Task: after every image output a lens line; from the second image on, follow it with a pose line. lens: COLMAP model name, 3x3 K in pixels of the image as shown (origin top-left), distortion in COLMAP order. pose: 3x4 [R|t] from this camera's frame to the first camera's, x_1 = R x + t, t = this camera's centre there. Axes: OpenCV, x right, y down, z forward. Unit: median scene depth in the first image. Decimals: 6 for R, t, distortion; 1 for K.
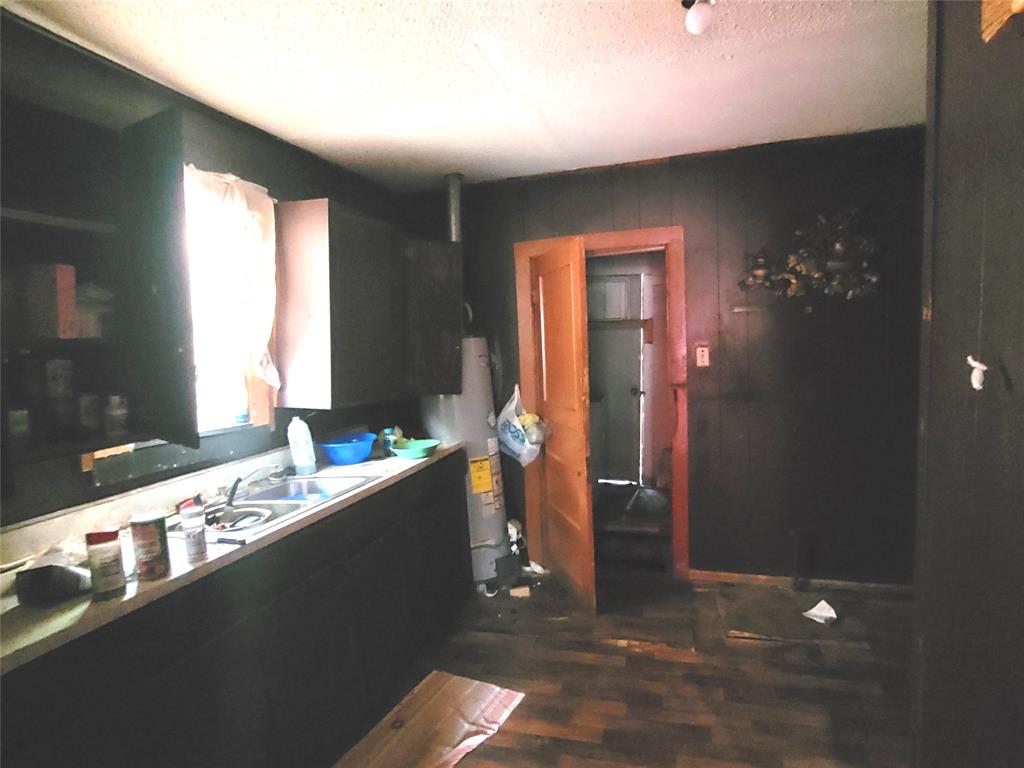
lens RADIAL K [[591.7, 0, 509.0], [0, 591.7, 400.2], [0, 0, 1]] dist [0.004204, -0.014785]
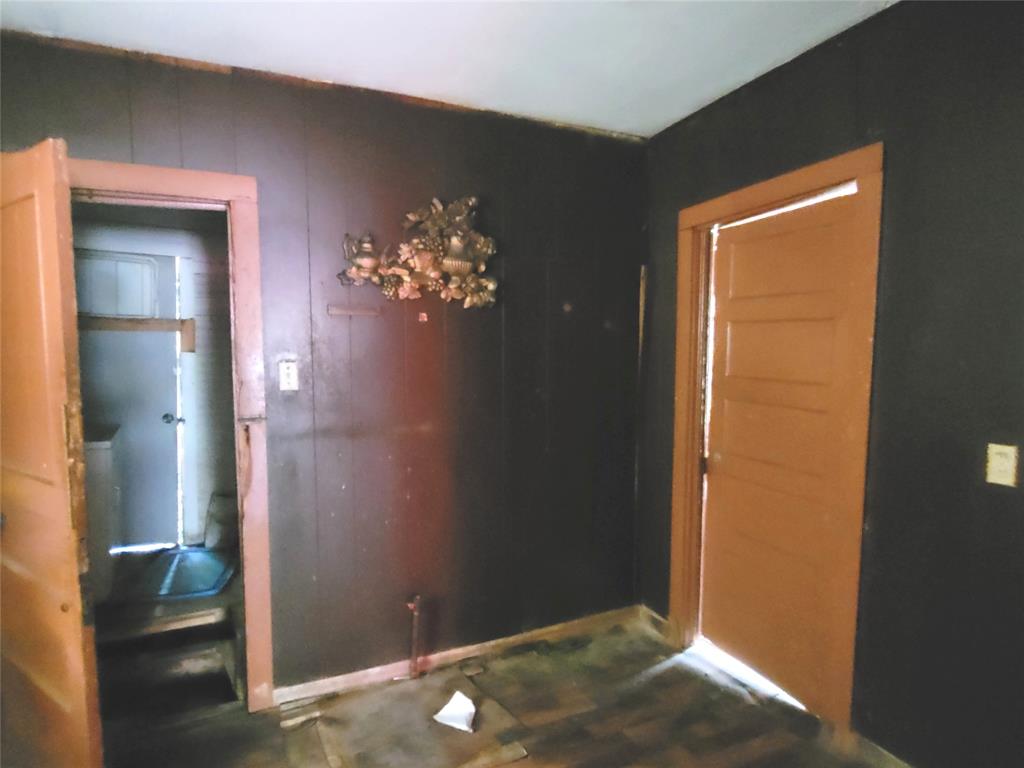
lens RADIAL K [[599.8, 0, 512.0], [0, 599.8, 384.0], [0, 0, 1]] dist [0.001225, -0.000117]
pose [[0.737792, -0.009559, 0.674961, 0.052346], [0.038659, 0.998857, -0.028112, -0.036112], [-0.673920, 0.046834, 0.737318, 0.326177]]
